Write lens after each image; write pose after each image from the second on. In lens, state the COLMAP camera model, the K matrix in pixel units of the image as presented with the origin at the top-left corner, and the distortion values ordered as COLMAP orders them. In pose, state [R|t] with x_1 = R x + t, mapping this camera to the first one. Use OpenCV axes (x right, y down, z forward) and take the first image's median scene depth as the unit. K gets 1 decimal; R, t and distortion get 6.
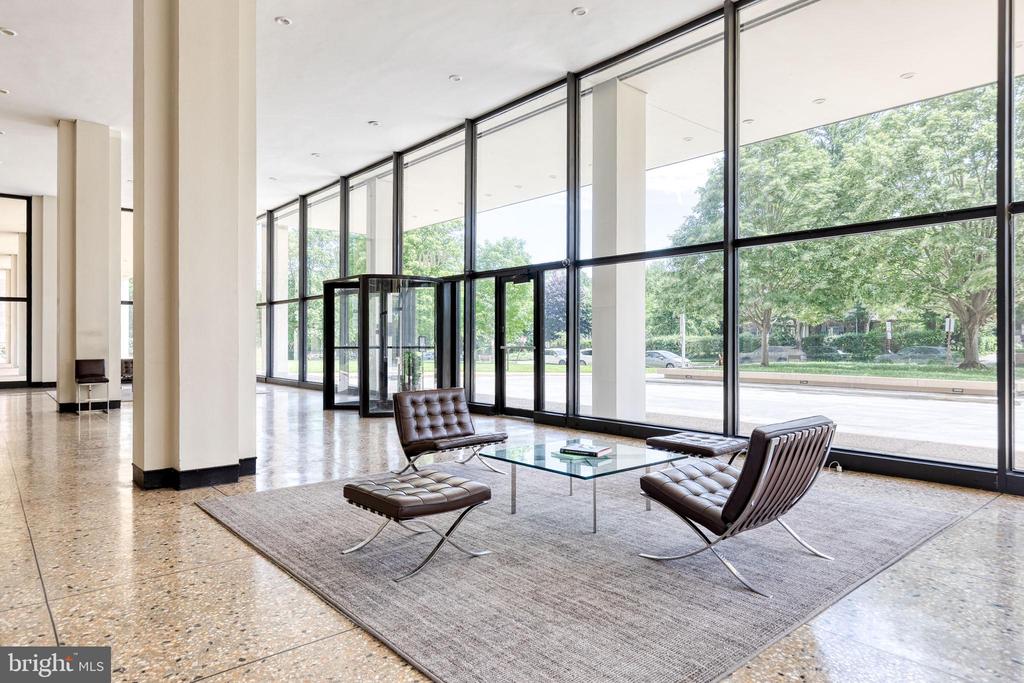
lens RADIAL K [[637.0, 0, 512.0], [0, 637.0, 341.5], [0, 0, 1]] dist [0.000350, 0.000600]
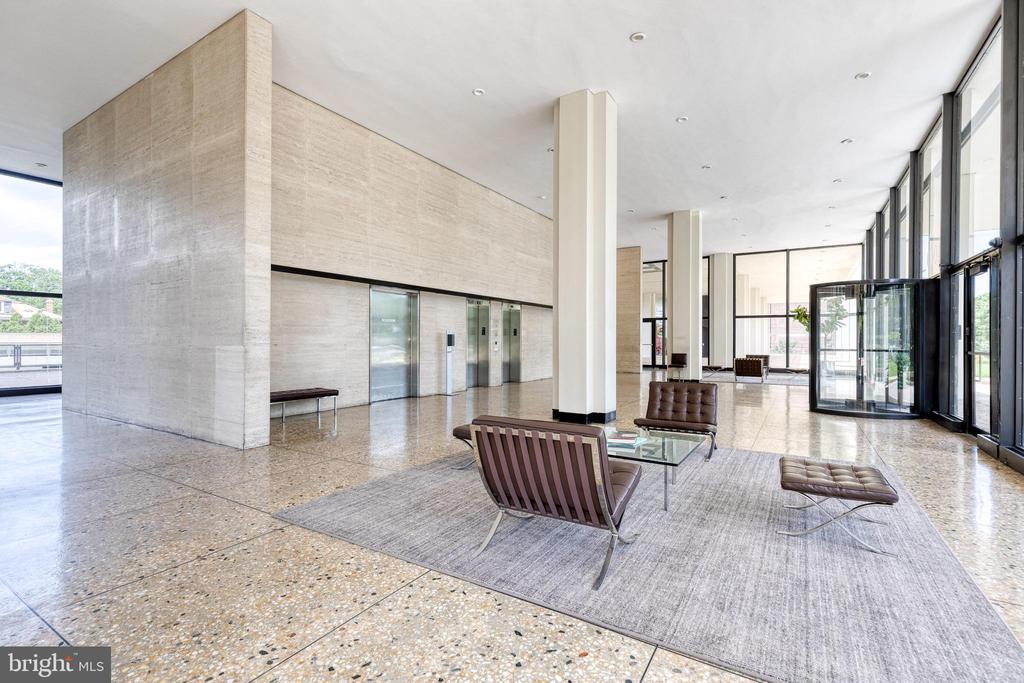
lens RADIAL K [[463.3, 0, 516.4], [0, 463.3, 337.8], [0, 0, 1]] dist [0.001389, -0.000378]
pose [[0.295092, -0.003381, -0.955463, 1.010772], [-0.007101, 0.999958, -0.005732, -0.006886], [0.955442, 0.008476, 0.295056, 0.648949]]
